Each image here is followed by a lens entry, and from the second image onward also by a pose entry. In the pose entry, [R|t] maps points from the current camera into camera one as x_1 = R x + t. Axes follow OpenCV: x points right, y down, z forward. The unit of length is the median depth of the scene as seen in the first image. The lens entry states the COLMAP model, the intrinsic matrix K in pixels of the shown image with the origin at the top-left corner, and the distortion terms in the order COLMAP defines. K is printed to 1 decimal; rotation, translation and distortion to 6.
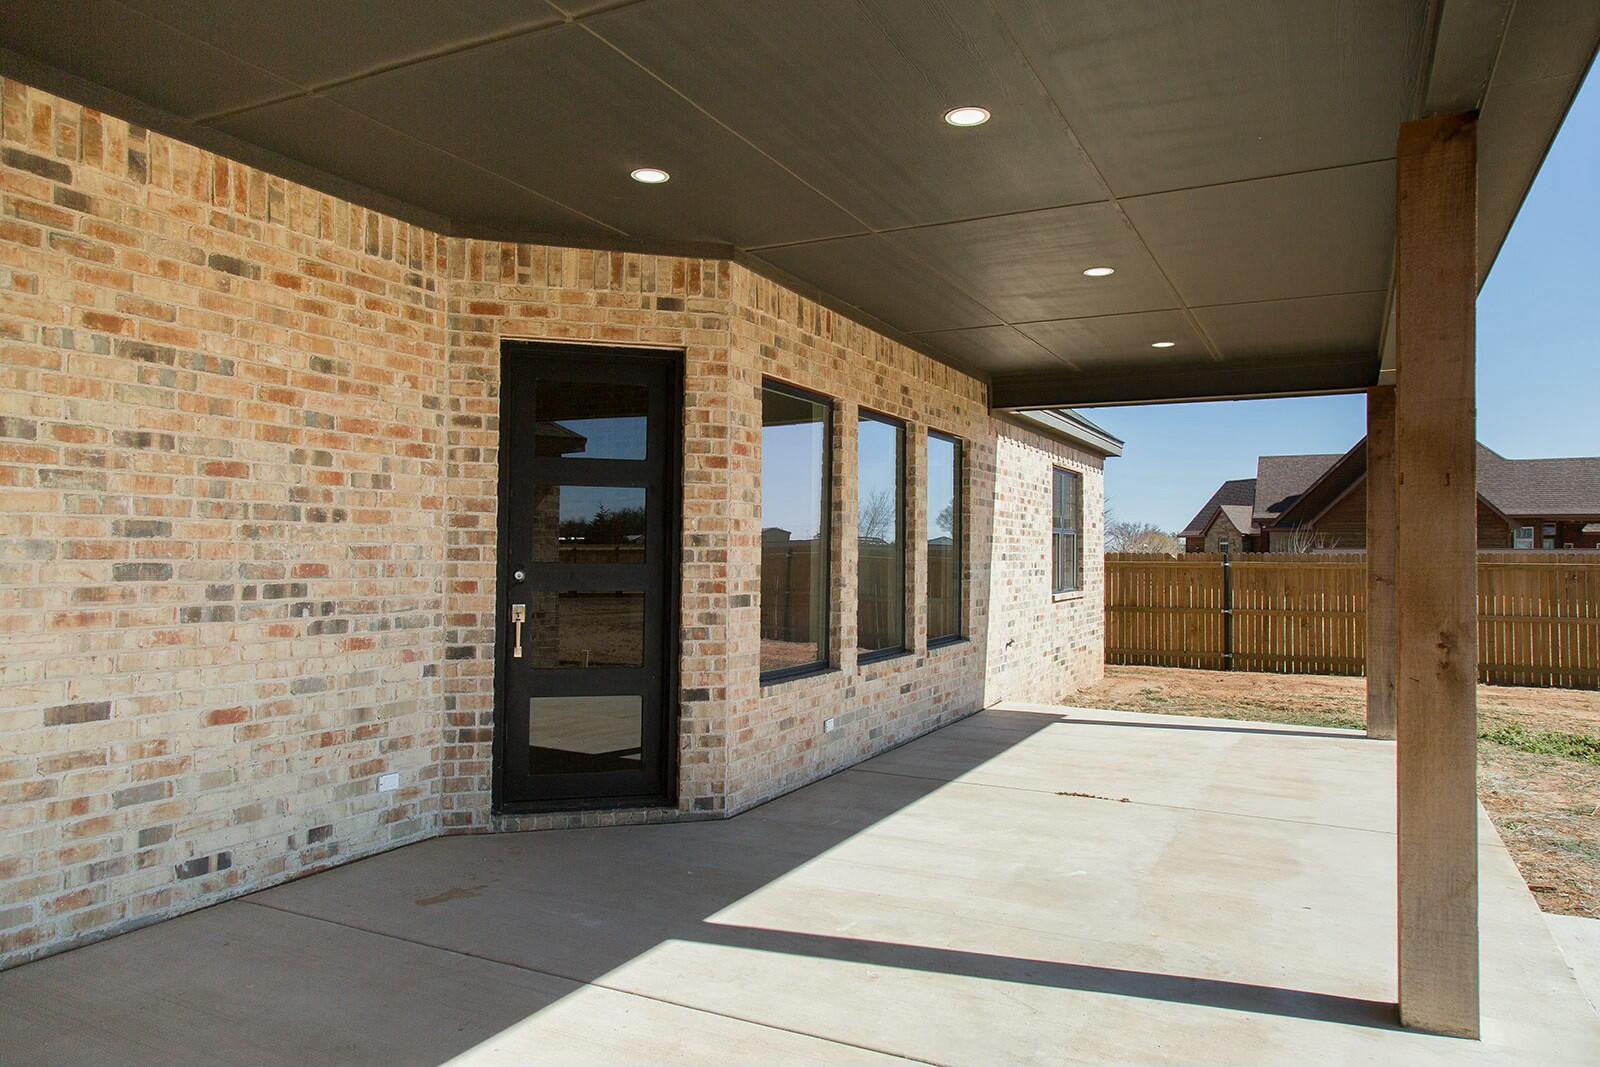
lens RADIAL K [[1049.7, 0, 806.8], [0, 1049.7, 532.9], [0, 0, 1]] dist [0.005010, 0.003298]
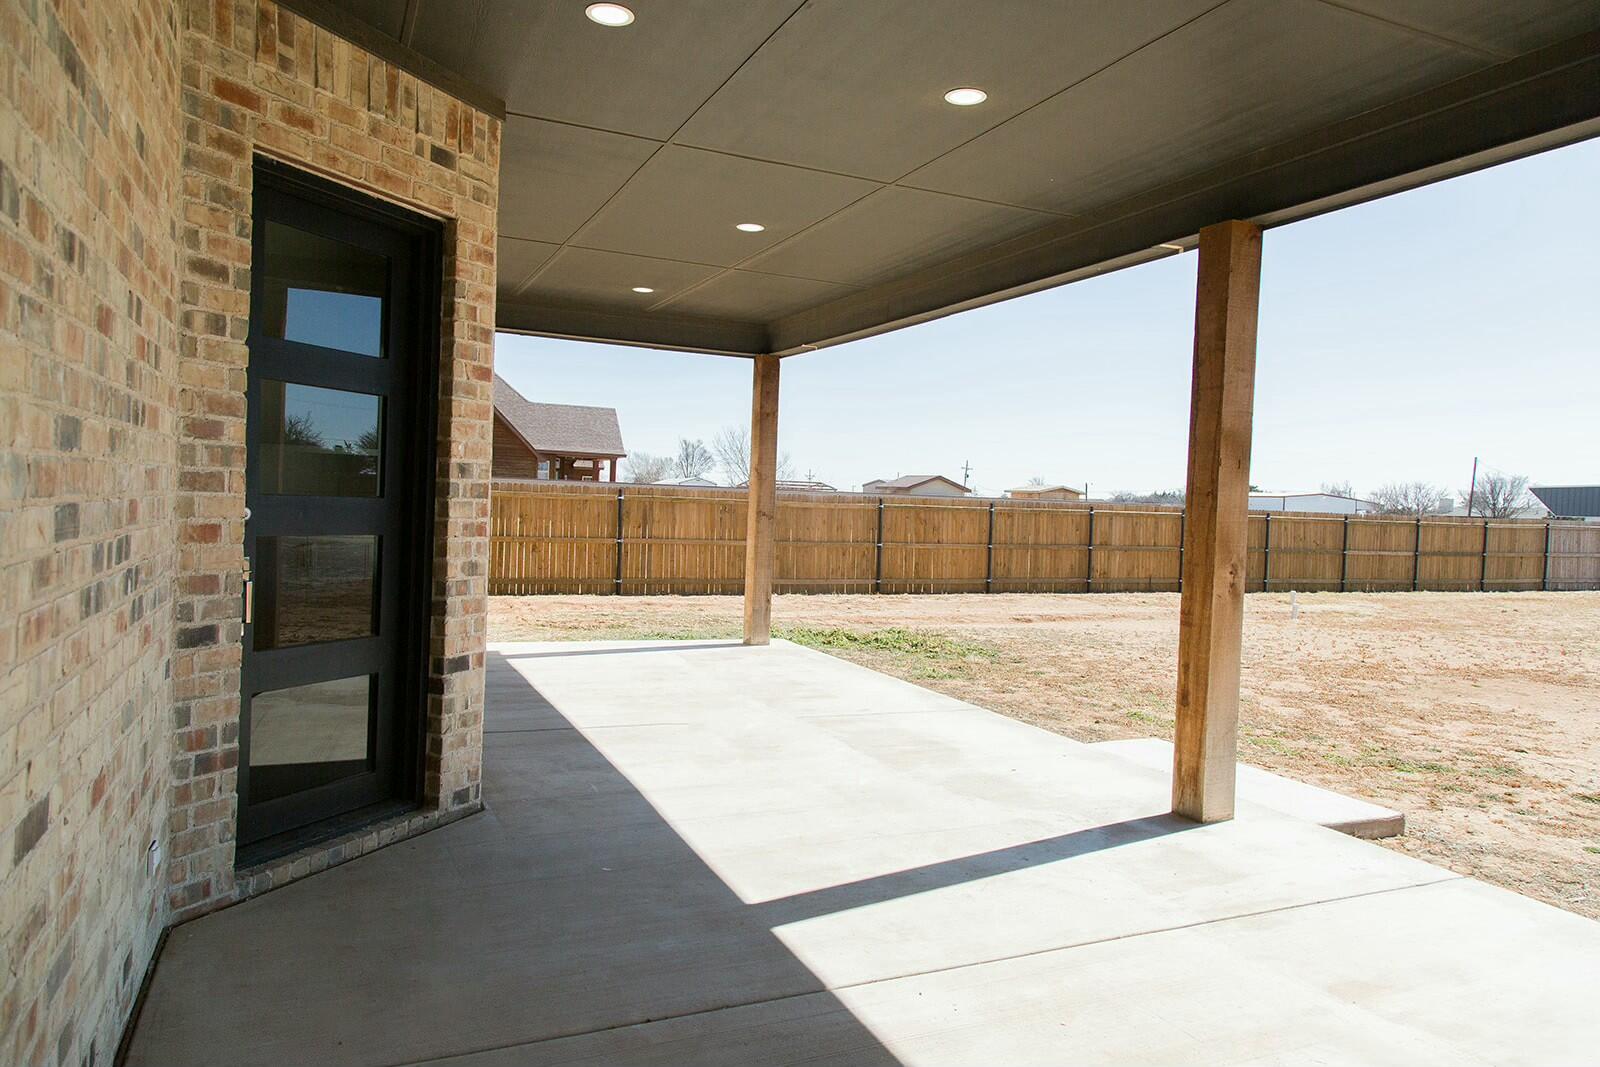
lens RADIAL K [[1049.7, 0, 806.8], [0, 1049.7, 532.9], [0, 0, 1]] dist [0.005010, 0.003298]
pose [[0.627148, -0.008784, 0.778850, -0.580983], [-0.049661, 0.997451, 0.051237, 0.000710], [-0.777315, -0.070812, 0.625113, 0.314097]]
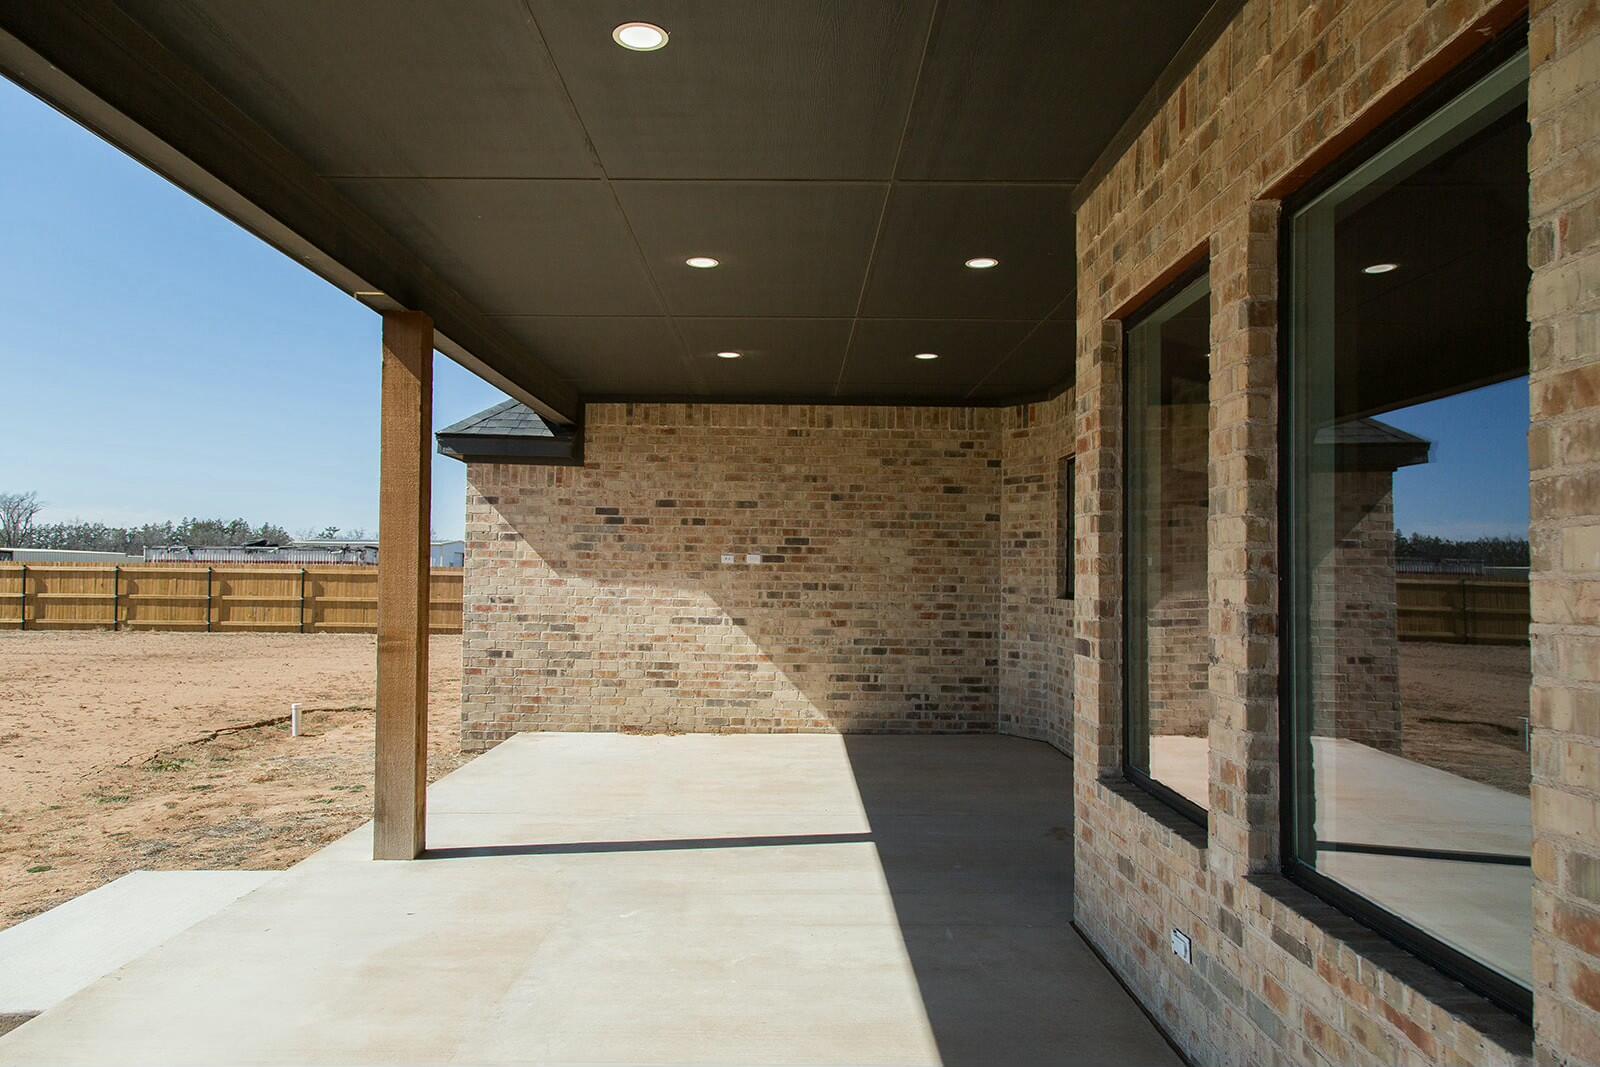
lens RADIAL K [[1049.7, 0, 806.8], [0, 1049.7, 532.9], [0, 0, 1]] dist [0.005010, 0.003298]
pose [[-0.883853, -0.036302, -0.466354, 0.499604], [-0.005749, 0.997752, -0.066771, 0.036741], [0.467729, -0.056335, -0.882075, 1.691112]]
